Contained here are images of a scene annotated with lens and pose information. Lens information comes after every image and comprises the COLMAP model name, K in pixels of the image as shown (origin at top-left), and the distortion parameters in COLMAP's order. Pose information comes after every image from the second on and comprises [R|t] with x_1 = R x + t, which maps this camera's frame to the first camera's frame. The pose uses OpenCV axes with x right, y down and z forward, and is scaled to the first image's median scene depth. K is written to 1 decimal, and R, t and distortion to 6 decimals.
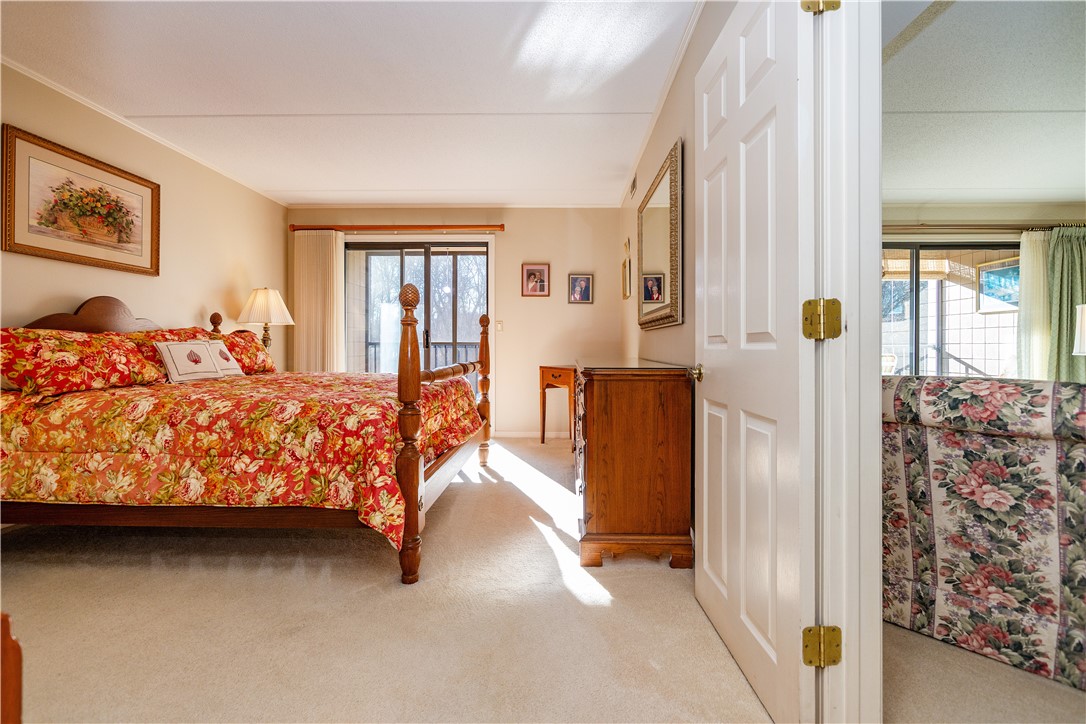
lens RADIAL K [[492.3, 0, 538.2], [0, 492.3, 346.5], [0, 0, 1]] dist [-0.003333, 0.000059]
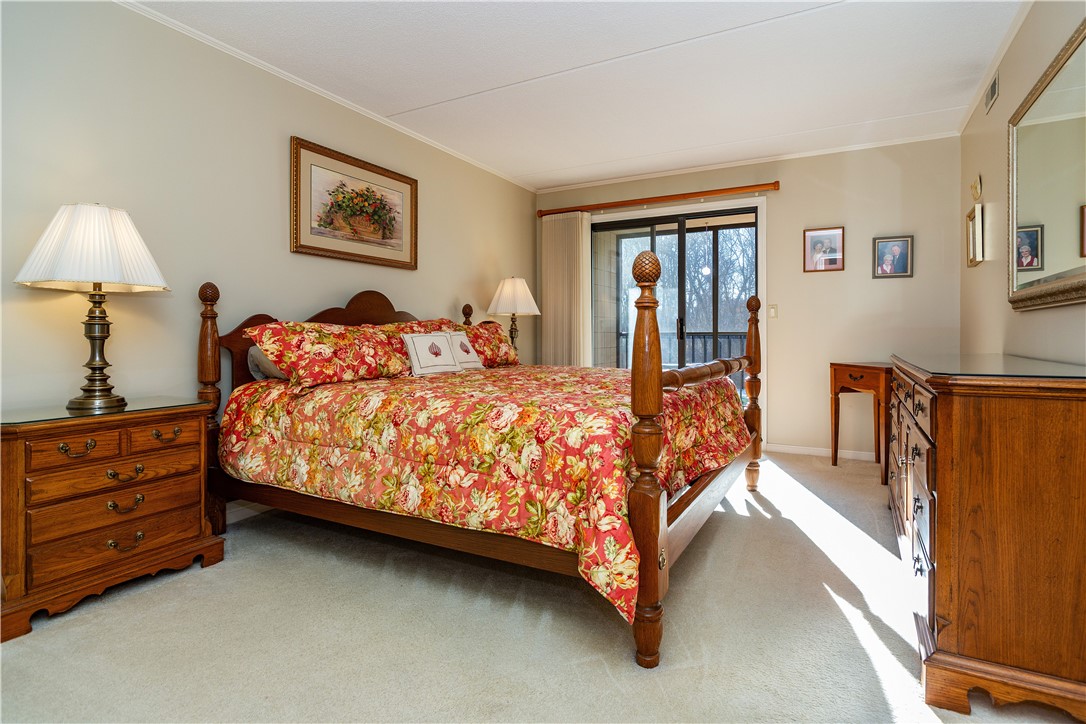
lens RADIAL K [[523.7, 0, 561.3], [0, 523.7, 342.8], [0, 0, 1]] dist [-0.002964, 0.000395]
pose [[0.897922, 0.001615, -0.440151, -0.032723], [0.003171, 0.999944, 0.010139, -0.001463], [0.440143, -0.010499, 0.897867, 0.230405]]
